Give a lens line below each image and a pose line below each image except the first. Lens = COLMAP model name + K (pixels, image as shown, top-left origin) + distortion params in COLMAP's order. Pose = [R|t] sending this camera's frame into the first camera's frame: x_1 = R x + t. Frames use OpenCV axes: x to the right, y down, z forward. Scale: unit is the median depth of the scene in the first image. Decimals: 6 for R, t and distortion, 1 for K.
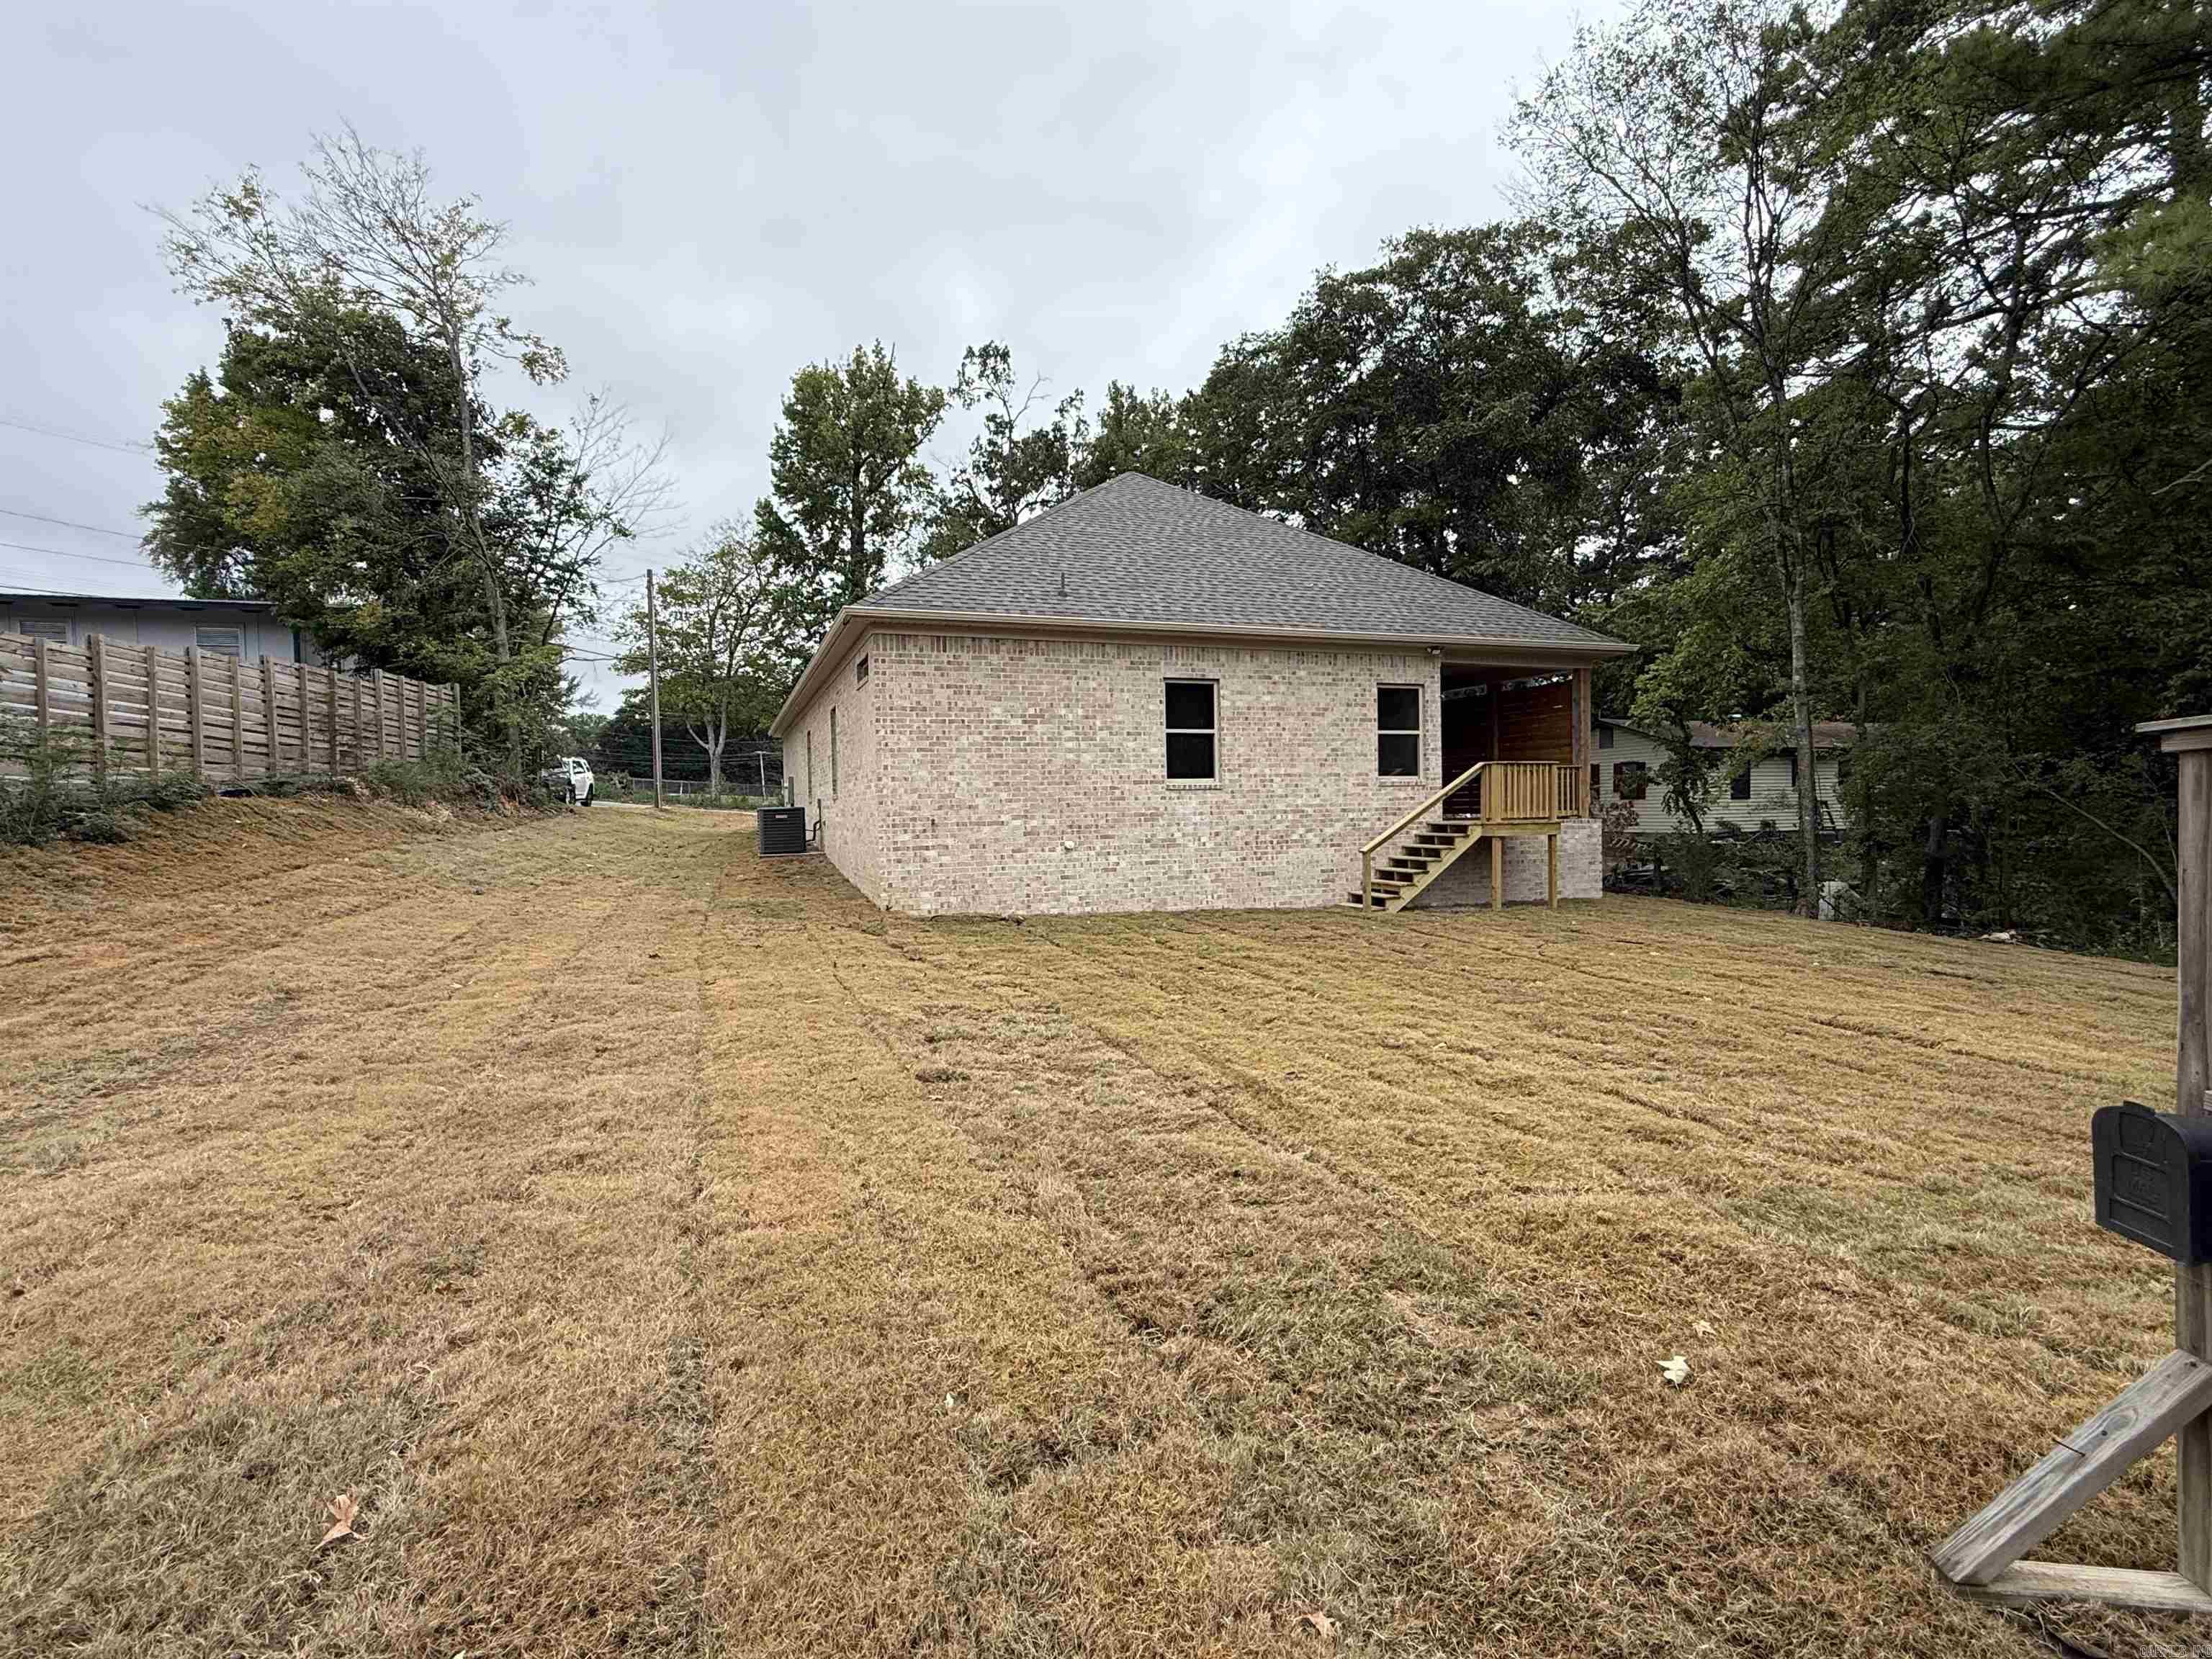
lens RADIAL K [[1051.6, 0, 1106.6], [0, 1051.6, 821.6], [0, 0, 1]] dist [0.008037, 0.000224]
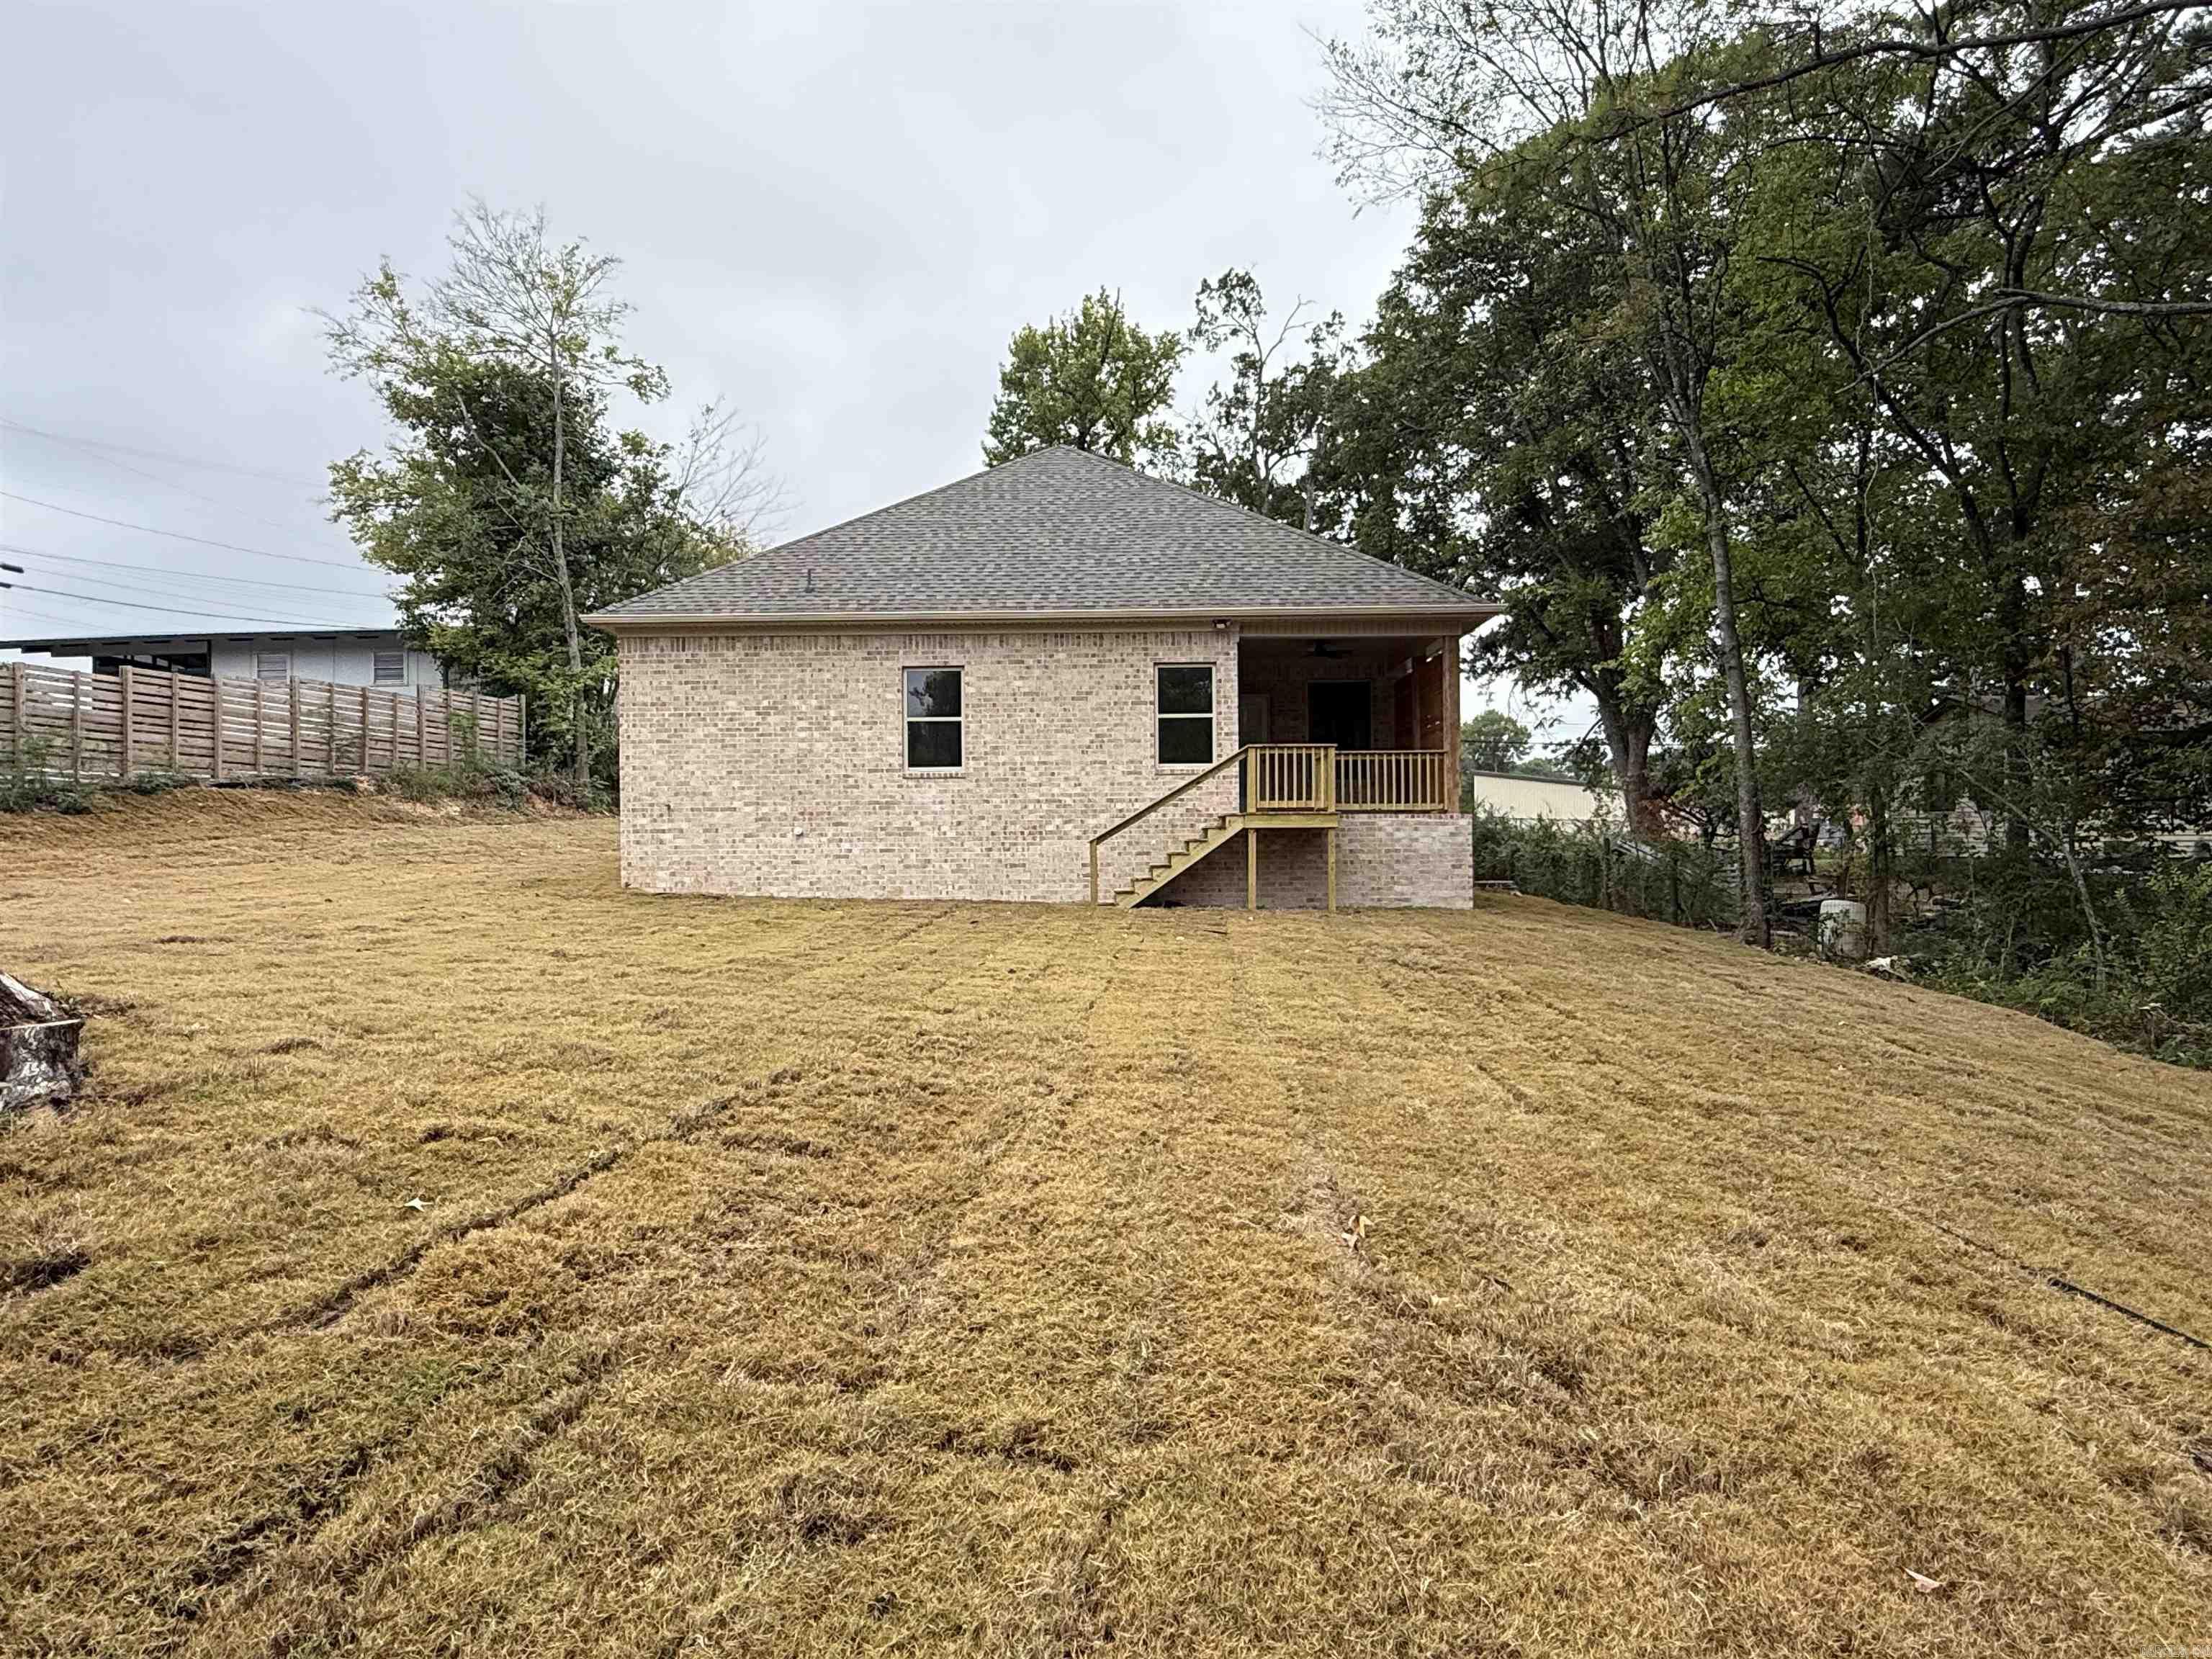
lens RADIAL K [[1352.2, 0, 1105.7], [0, 1352.2, 833.5], [0, 0, 1]] dist [0.005496, -0.001645]
pose [[0.932330, 0.006481, -0.361550, 0.634834], [-0.012105, 0.999838, -0.013292, 0.033644], [0.361406, 0.016769, 0.932258, -0.118864]]
